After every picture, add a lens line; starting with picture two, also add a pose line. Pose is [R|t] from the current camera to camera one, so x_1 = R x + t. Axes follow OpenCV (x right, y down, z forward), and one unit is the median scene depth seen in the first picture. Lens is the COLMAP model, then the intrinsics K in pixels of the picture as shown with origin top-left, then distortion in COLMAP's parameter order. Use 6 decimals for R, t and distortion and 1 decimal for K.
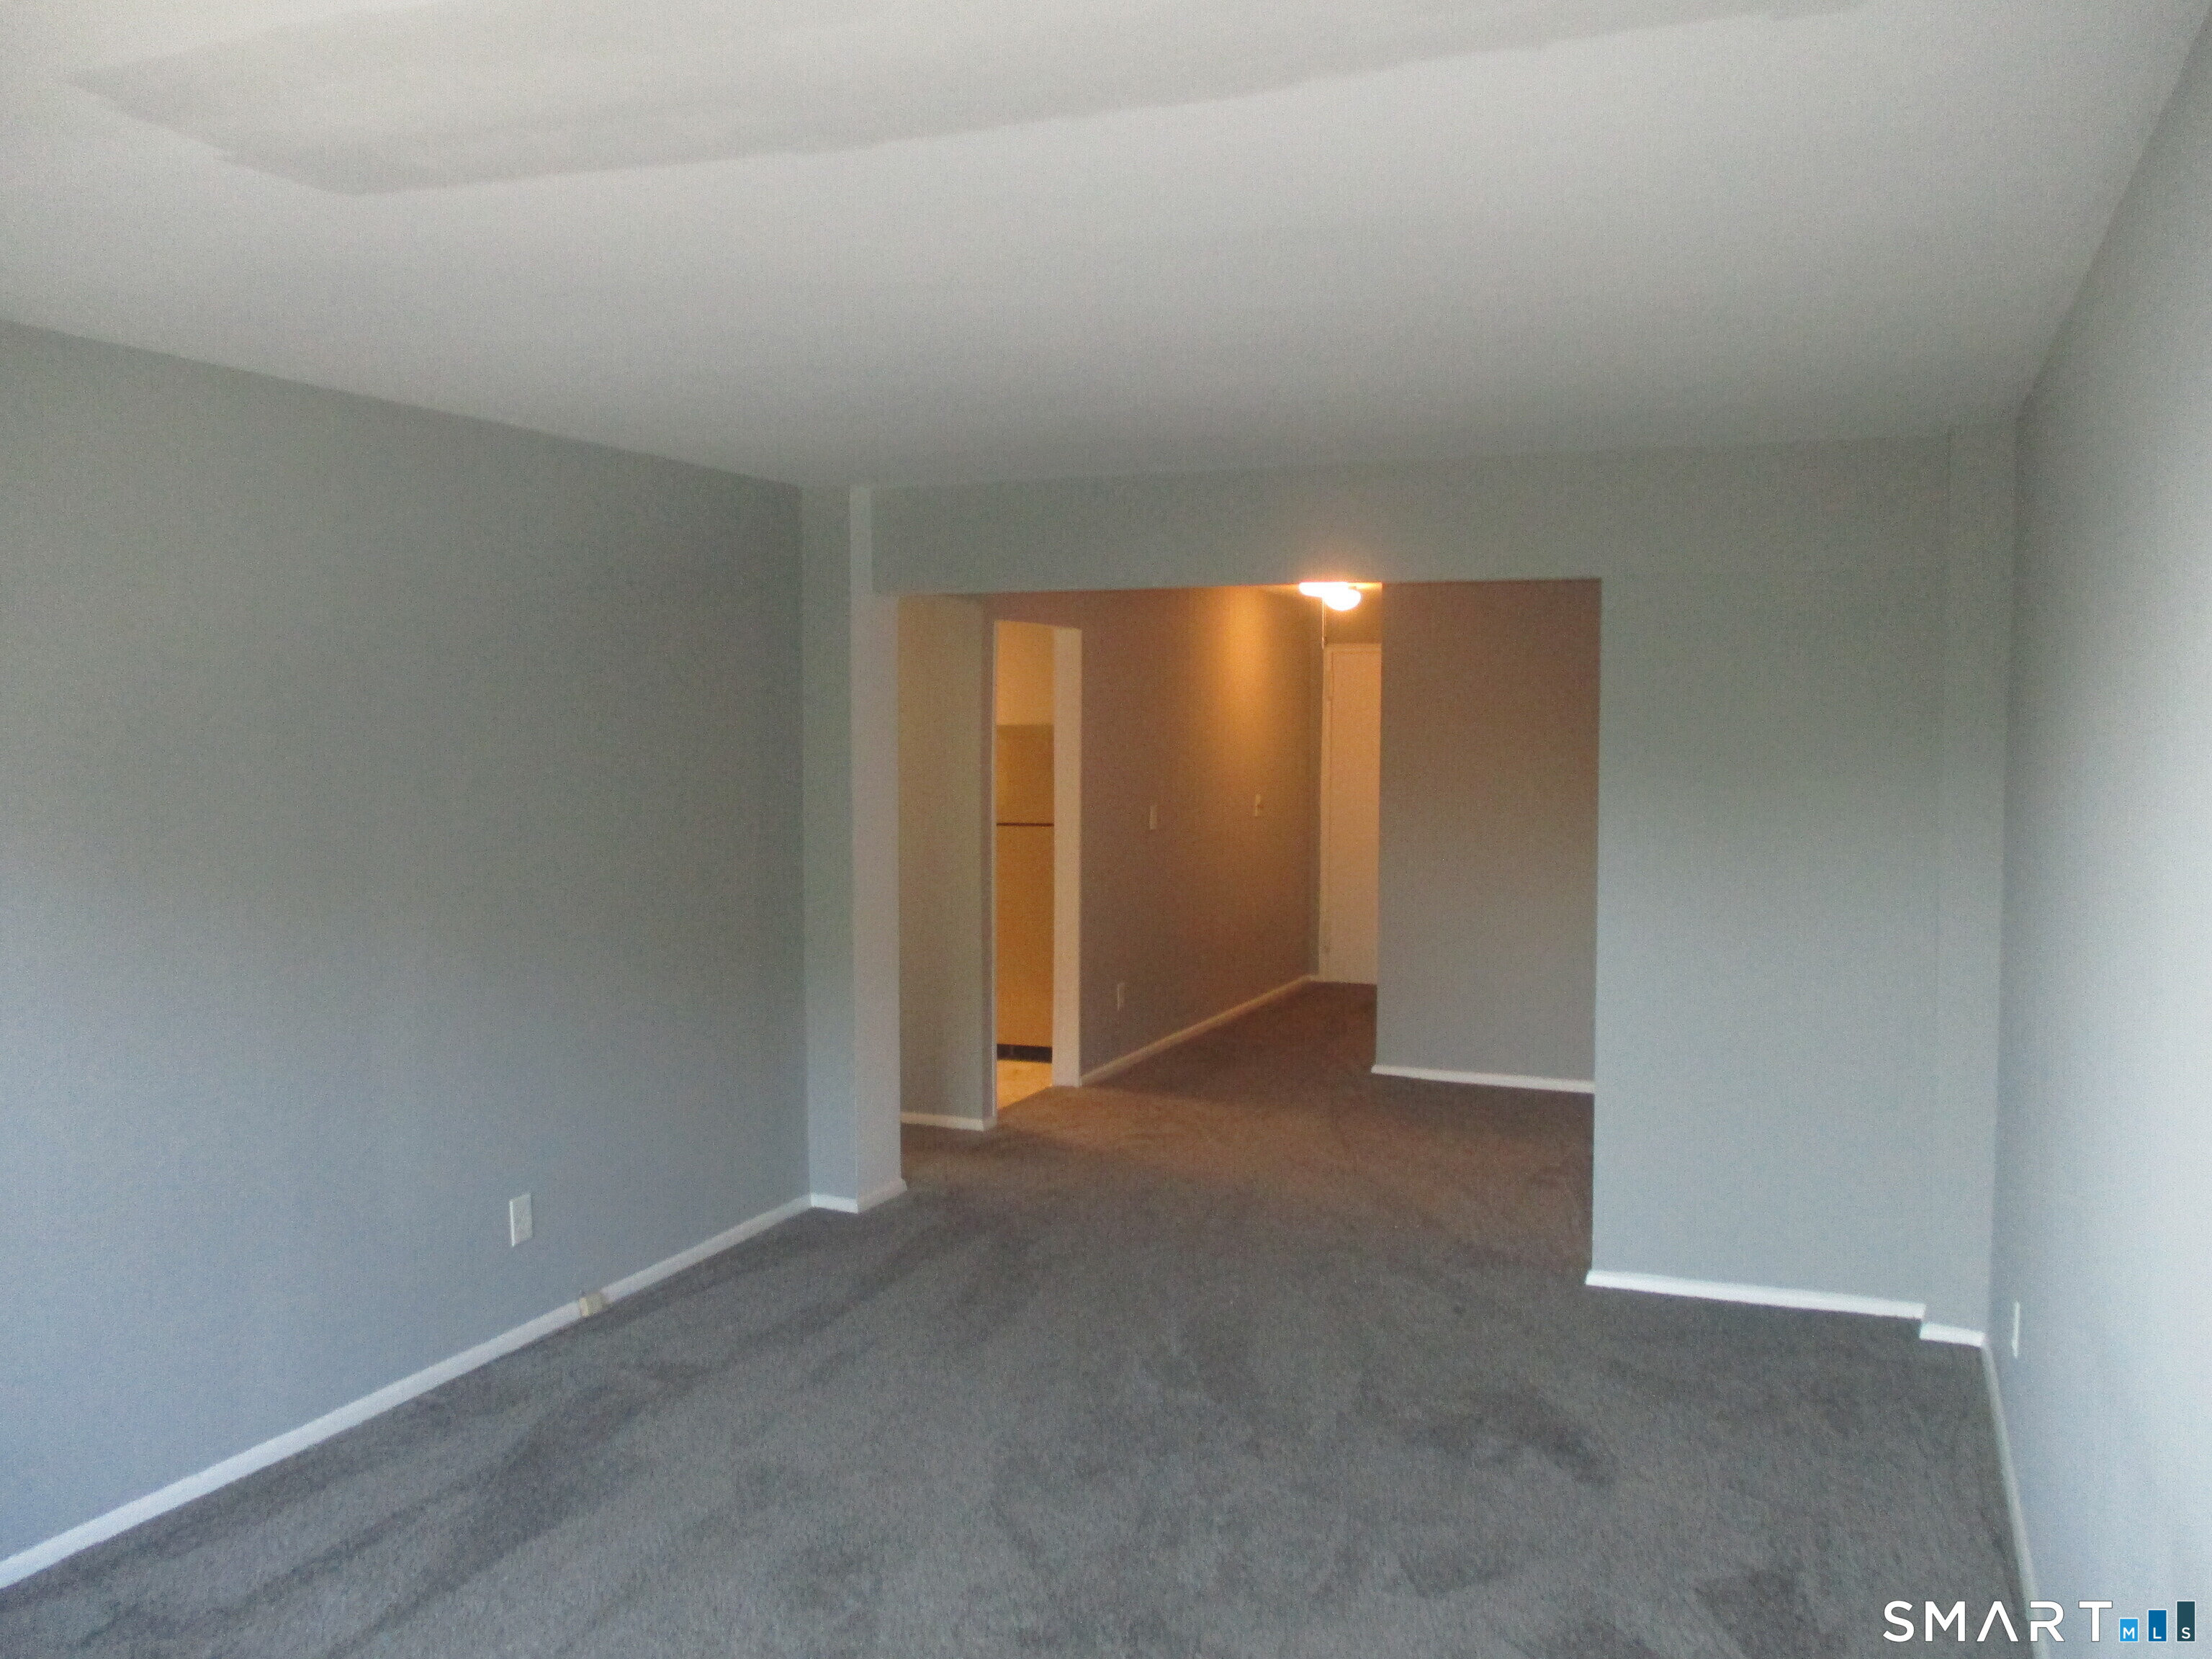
lens RADIAL K [[1839.8, 0, 1108.8], [0, 1839.8, 822.9], [0, 0, 1]] dist [-0.004800, 0.010212]
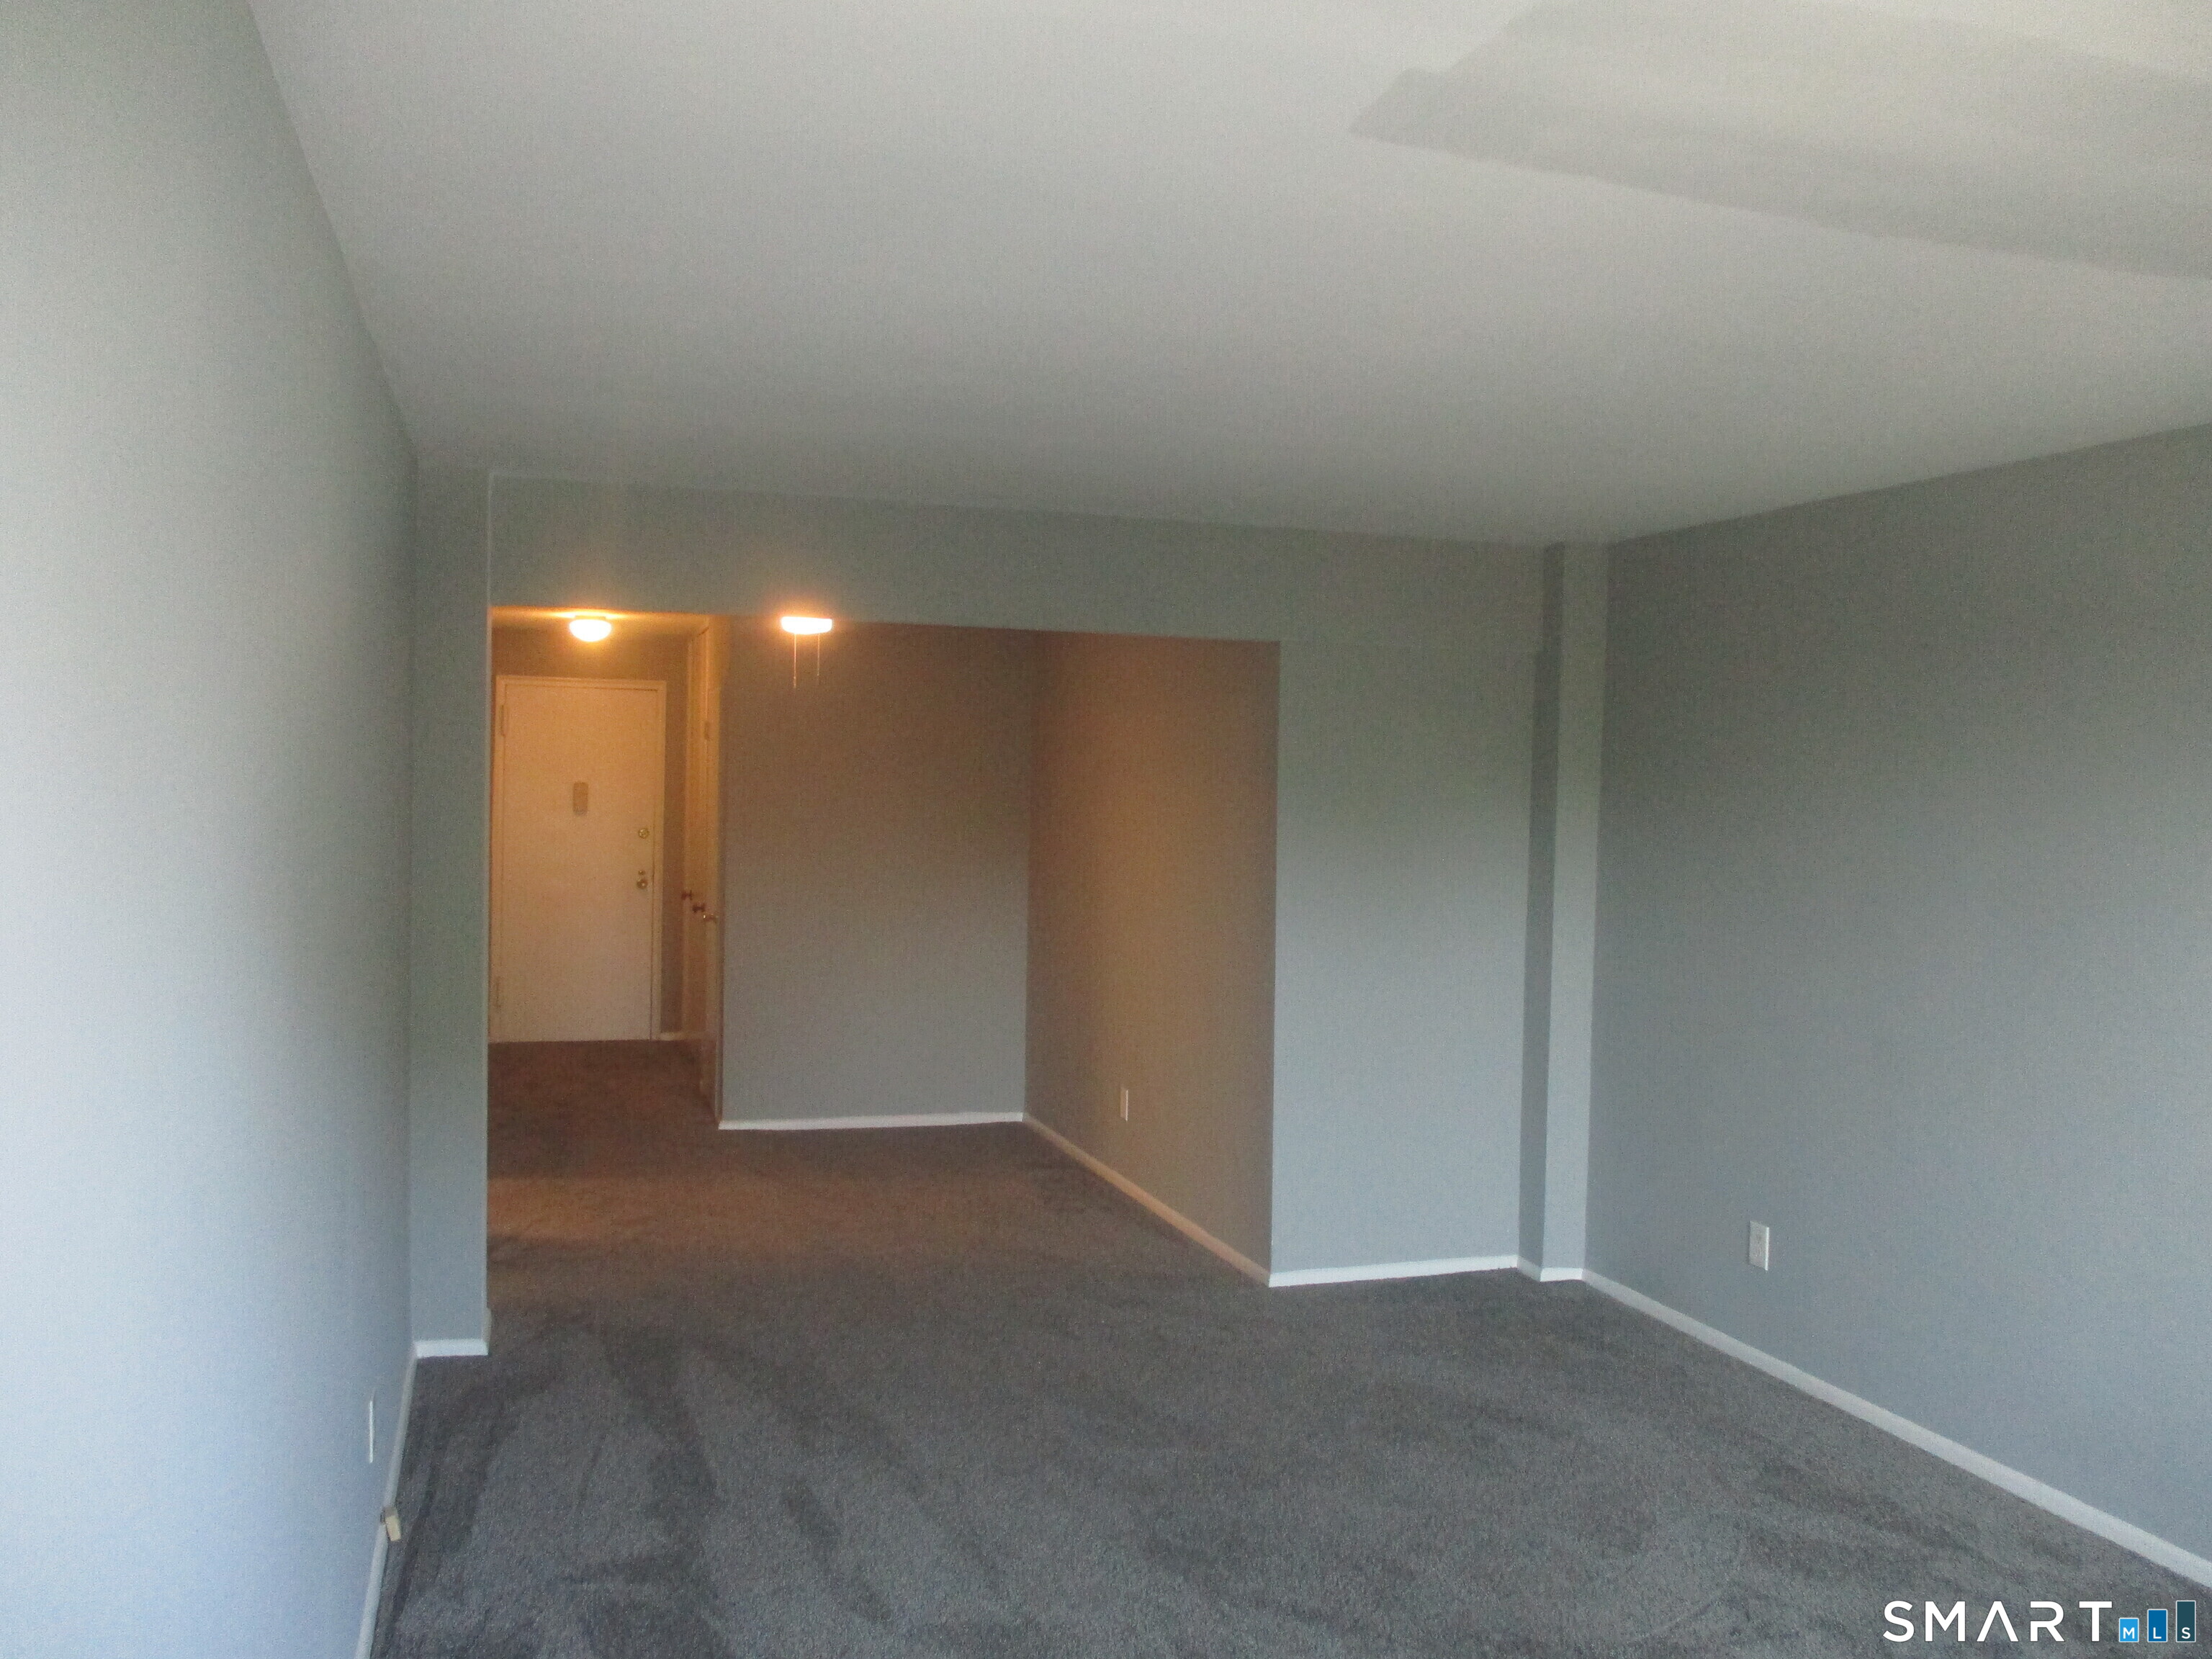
lens RADIAL K [[1839.8, 0, 1112.9], [0, 1839.8, 835.2], [0, 0, 1]] dist [-0.004800, 0.010212]
pose [[0.753000, 0.000889, 0.658019, -0.516341], [0.009634, 0.999877, -0.012376, -0.004695], [-0.657949, 0.015658, 0.752899, 0.228114]]
